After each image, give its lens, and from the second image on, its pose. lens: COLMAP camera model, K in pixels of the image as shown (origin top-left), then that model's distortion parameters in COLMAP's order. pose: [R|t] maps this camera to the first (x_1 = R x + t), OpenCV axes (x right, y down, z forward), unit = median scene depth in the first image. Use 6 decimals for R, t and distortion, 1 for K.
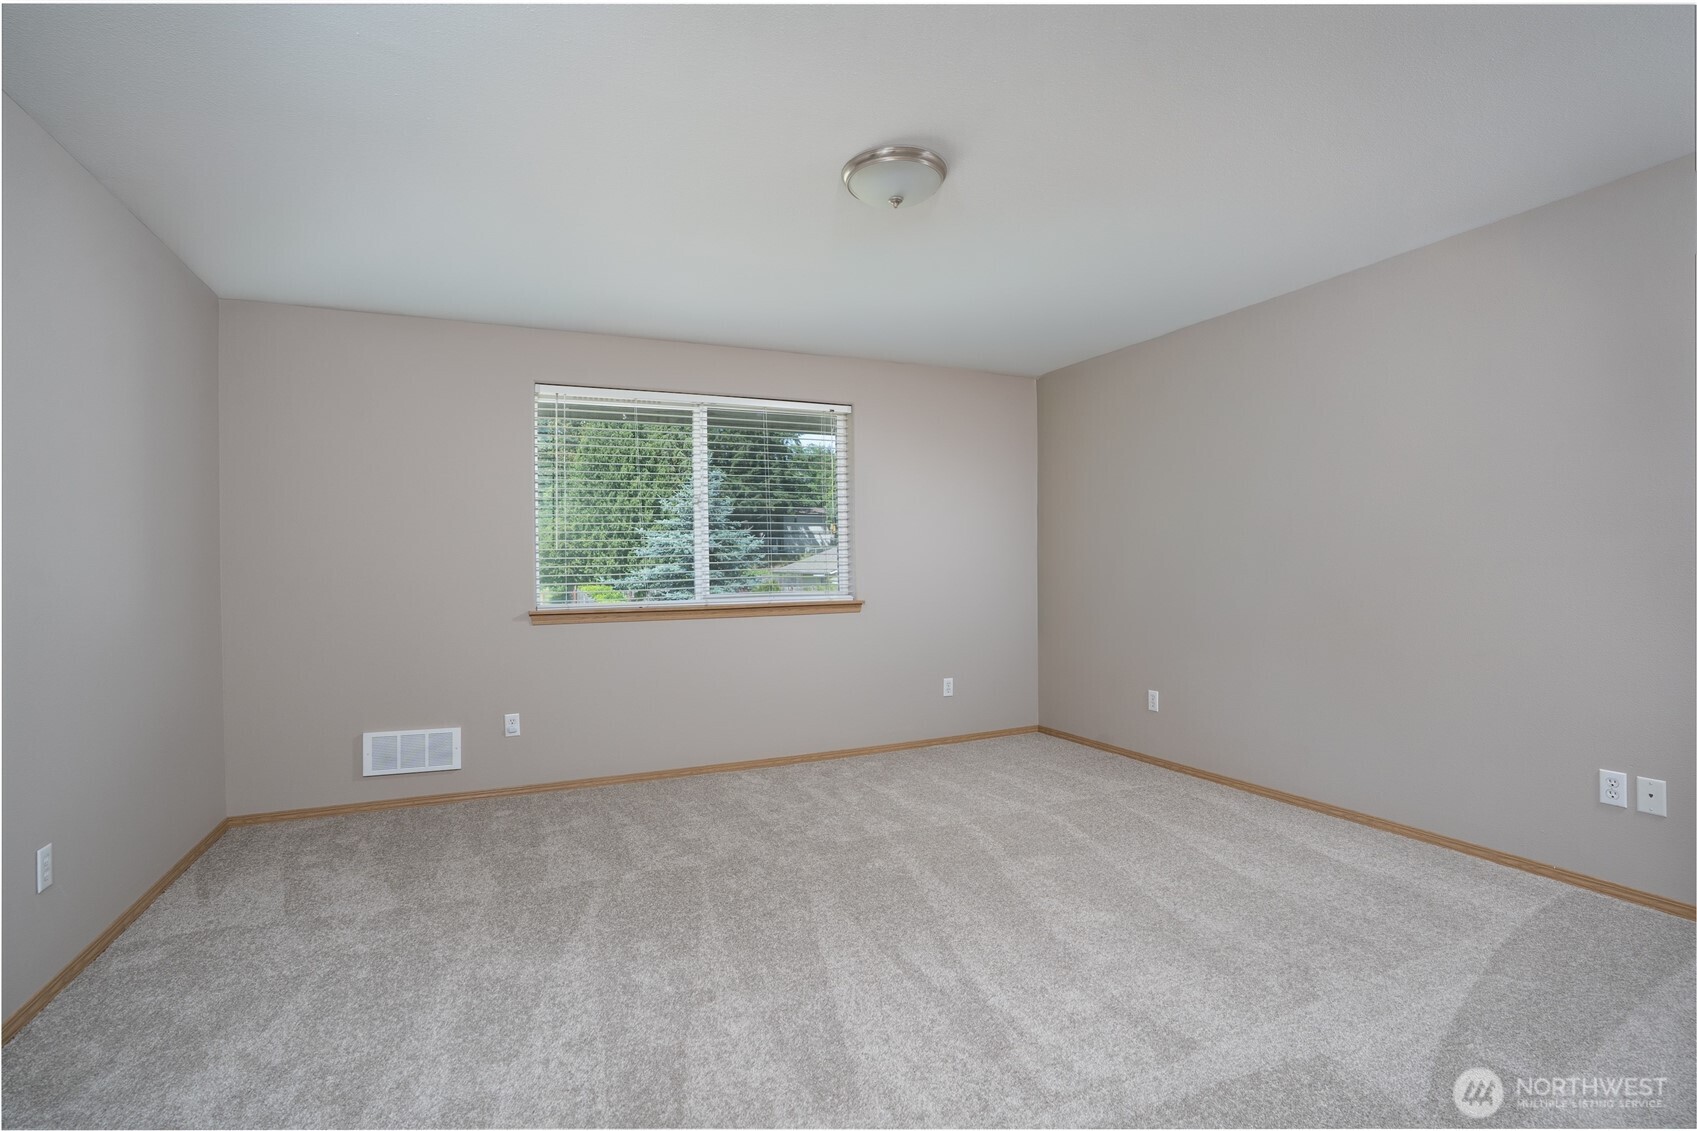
lens RADIAL K [[788.9, 0, 851.5], [0, 788.9, 562.3], [0, 0, 1]] dist [-0.078741, 0.035083]
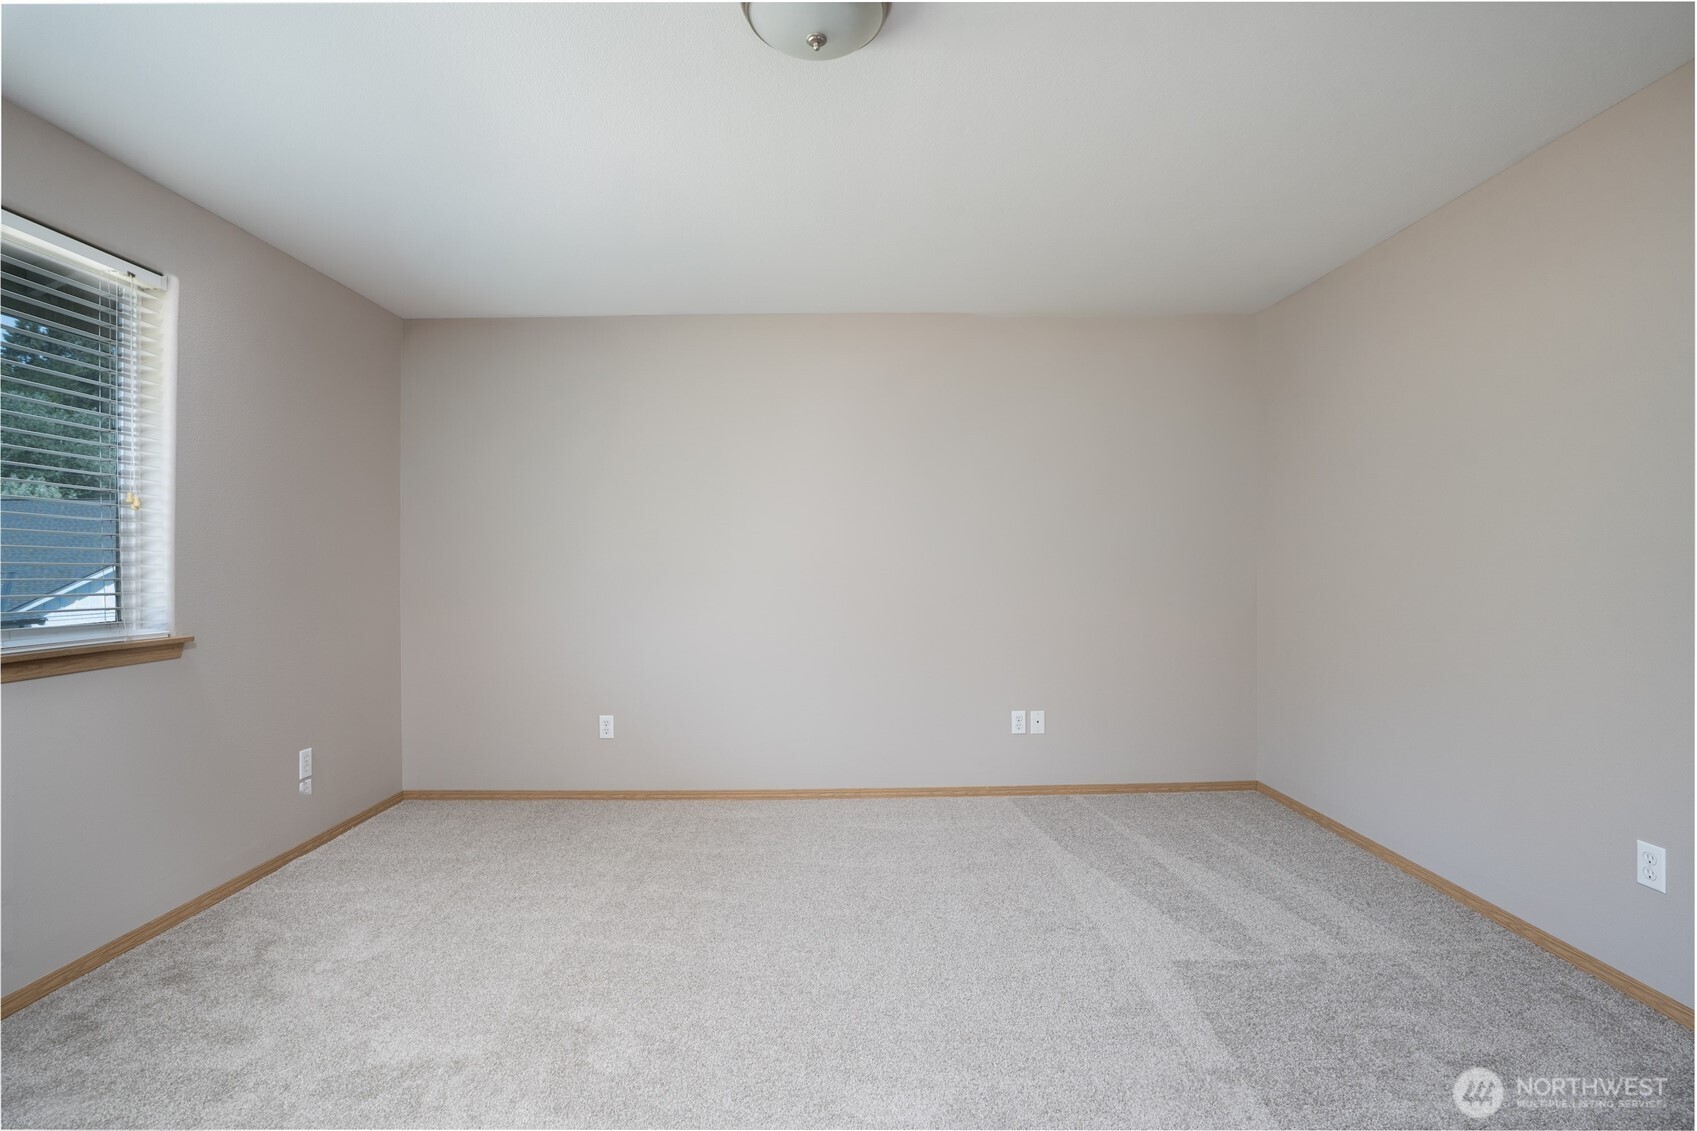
lens RADIAL K [[788.9, 0, 851.5], [0, 788.9, 562.3], [0, 0, 1]] dist [-0.078741, 0.035083]
pose [[0.399100, 0.017553, 0.916739, -0.382204], [-0.002910, 0.999836, -0.017877, 0.010831], [-0.916903, 0.004468, 0.399086, 0.498480]]
